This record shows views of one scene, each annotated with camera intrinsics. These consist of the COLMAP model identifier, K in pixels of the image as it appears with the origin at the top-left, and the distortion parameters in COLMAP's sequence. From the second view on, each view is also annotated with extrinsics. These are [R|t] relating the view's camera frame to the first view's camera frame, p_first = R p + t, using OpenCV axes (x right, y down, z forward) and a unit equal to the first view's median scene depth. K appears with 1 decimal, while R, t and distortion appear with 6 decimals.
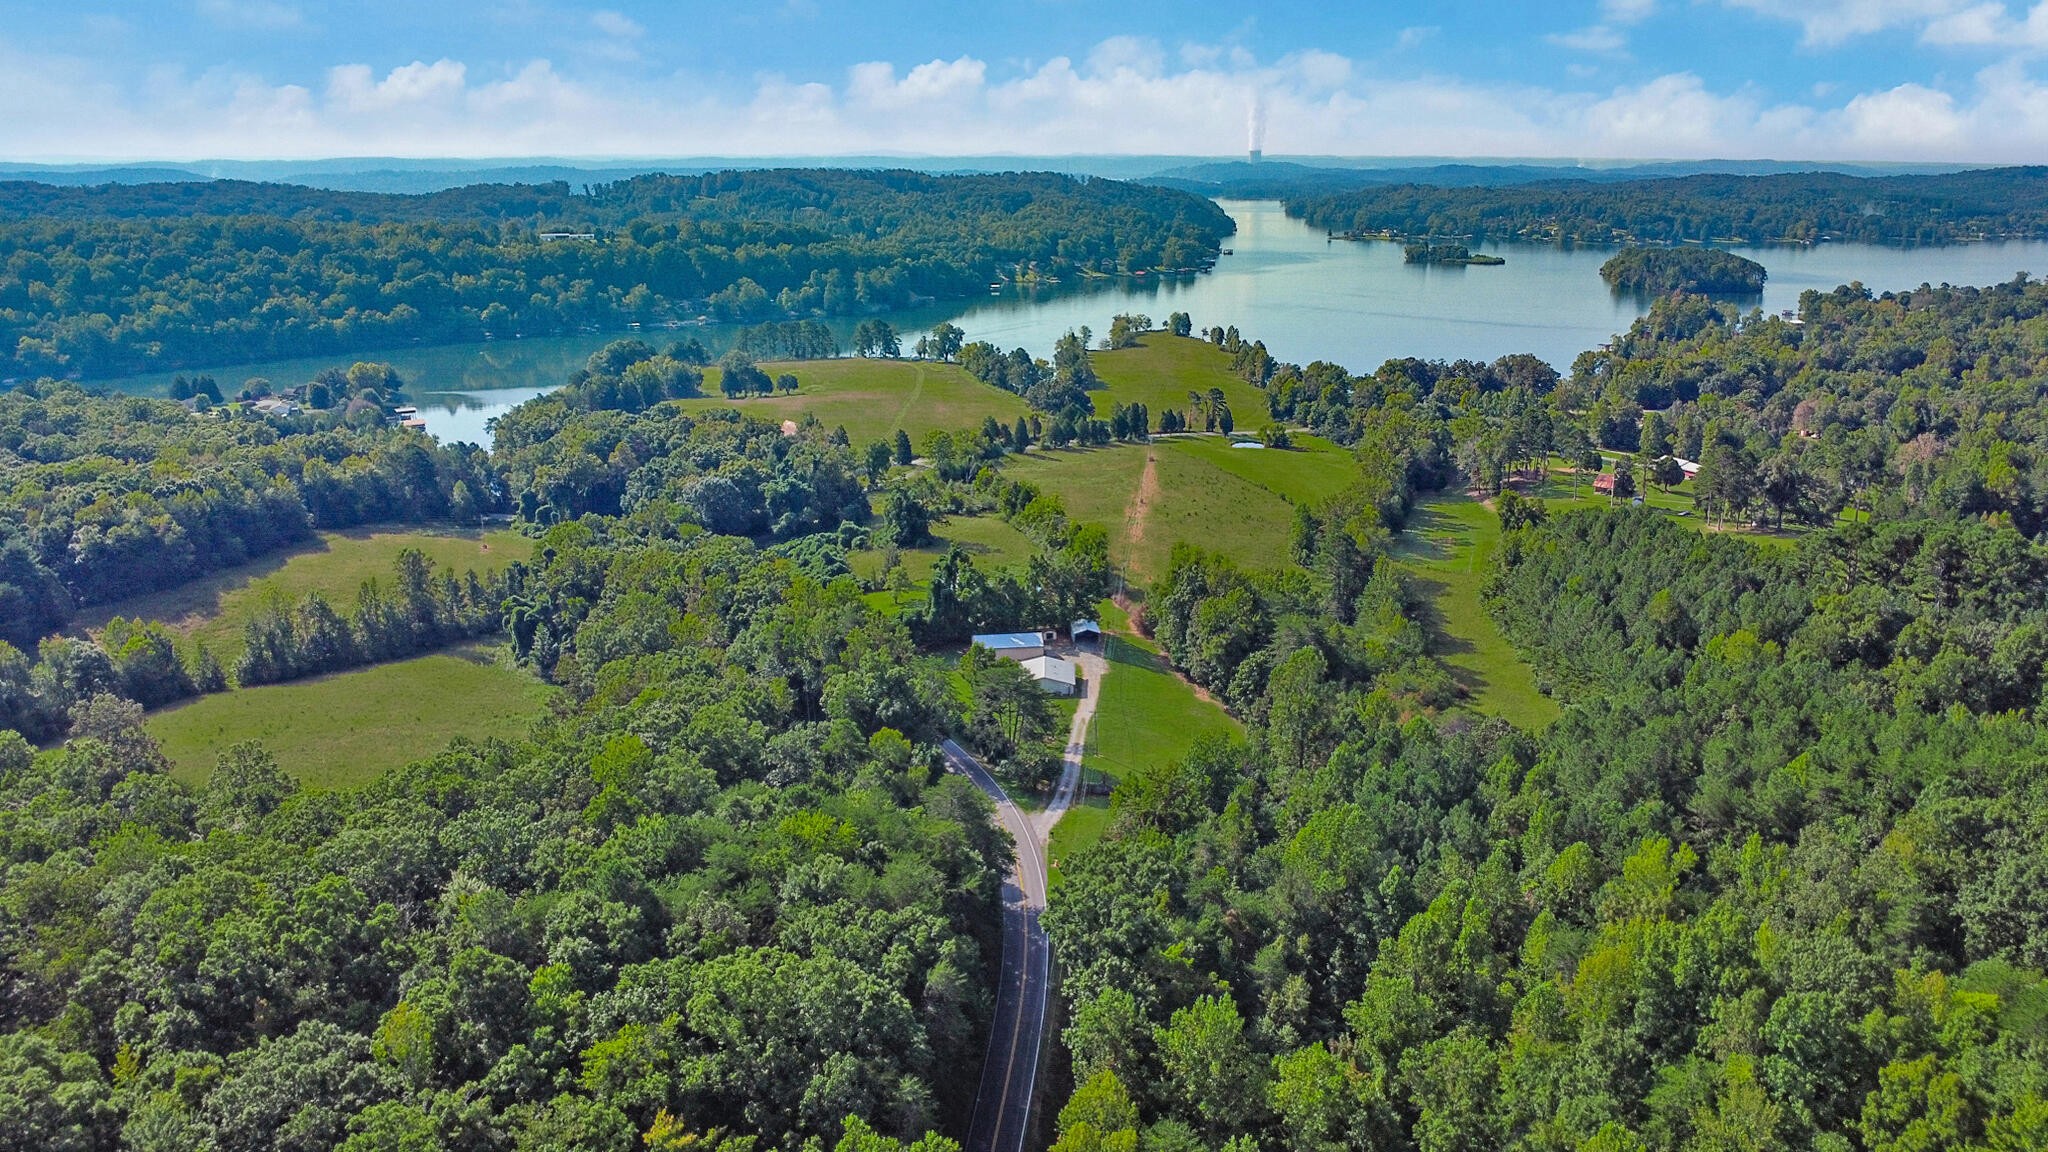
lens RADIAL K [[1492.3, 0, 1021.6], [0, 1492.3, 576.2], [0, 0, 1]] dist [-0.002597, -0.001623]
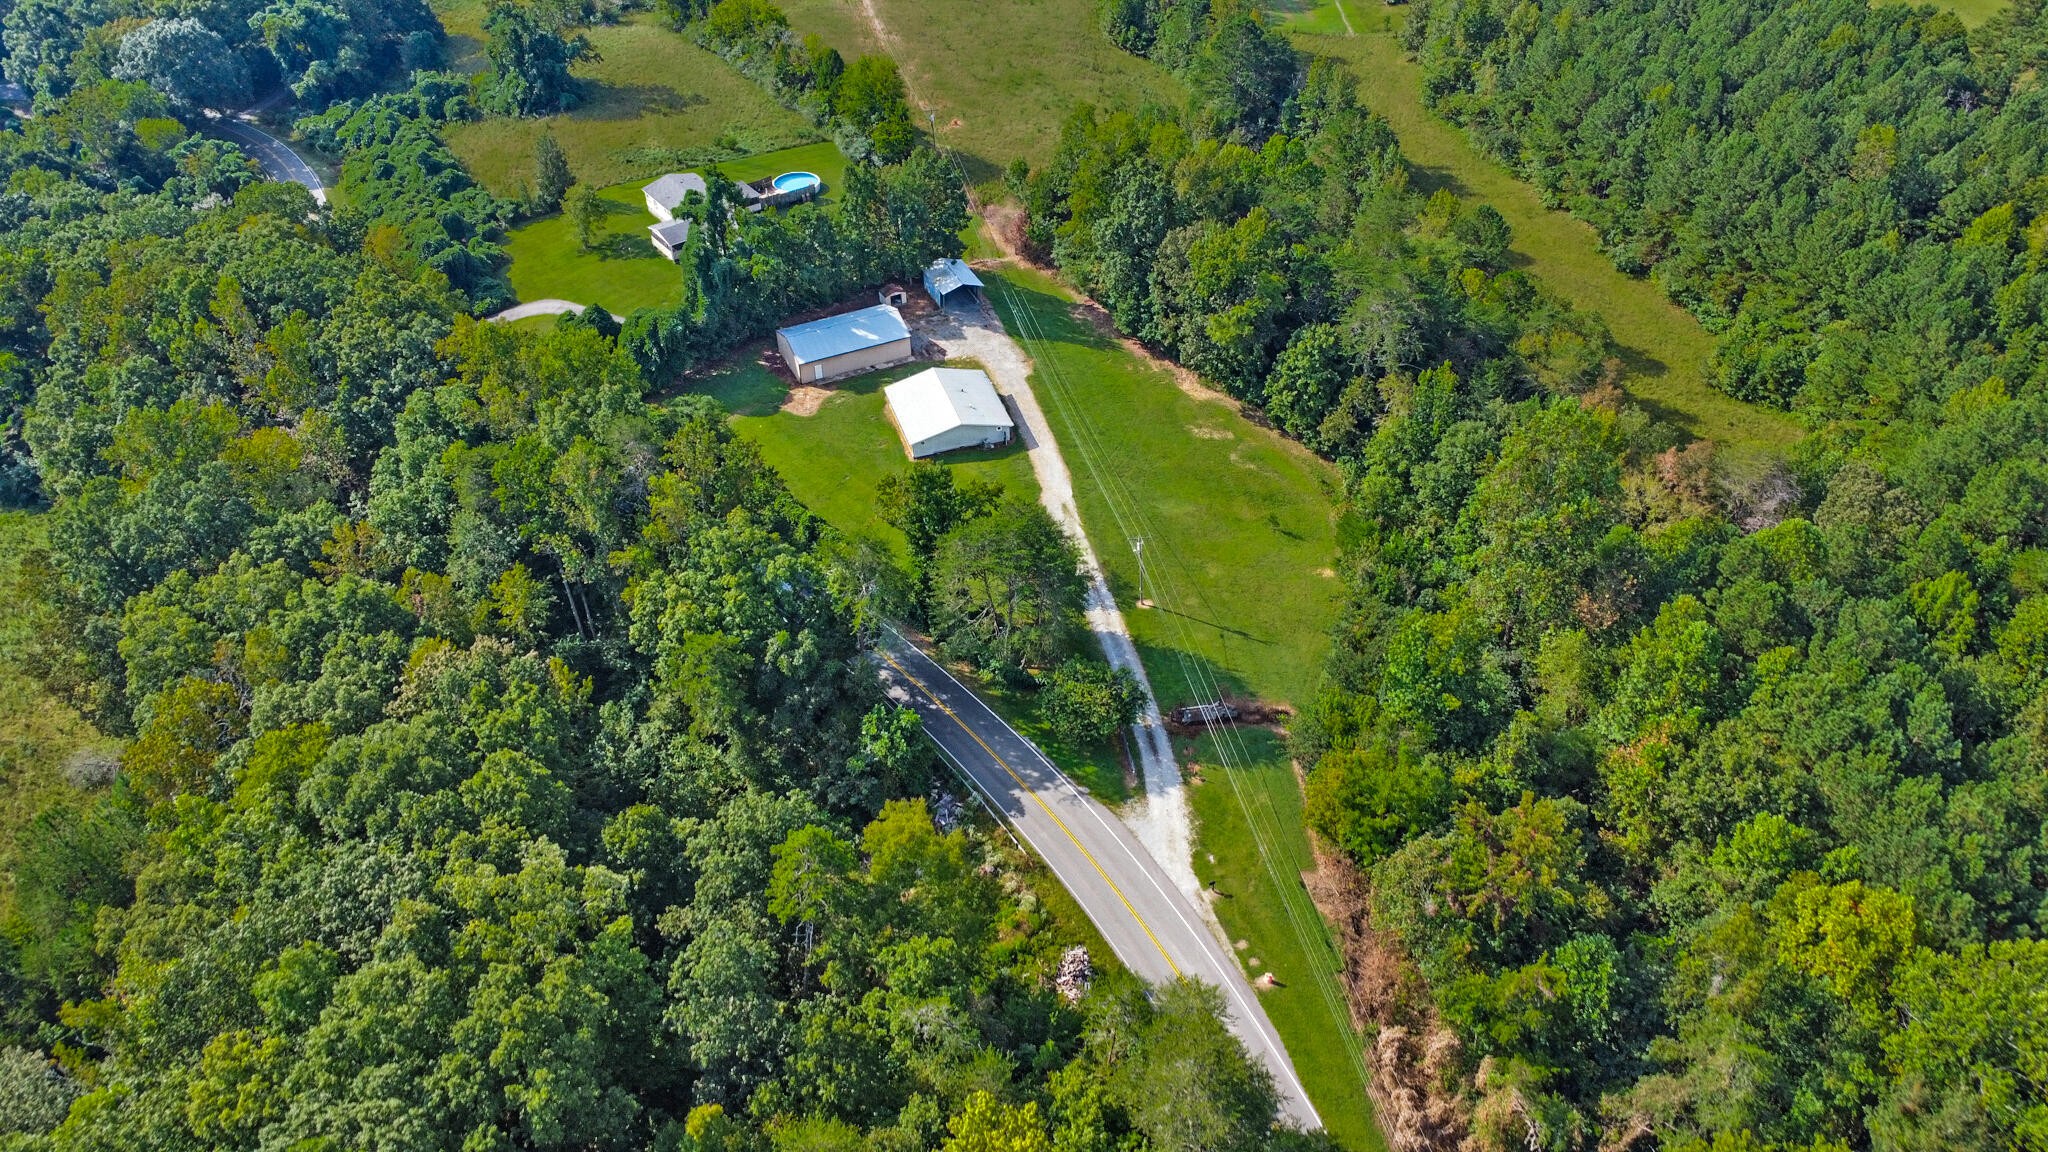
lens RADIAL K [[1492.3, 0, 1028.7], [0, 1492.3, 571.7], [0, 0, 1]] dist [-0.002597, -0.001623]
pose [[0.947264, -0.217216, 0.235602, -0.098641], [0.106692, 0.907045, 0.407292, -0.102477], [-0.302172, -0.360676, 0.882386, 0.426685]]
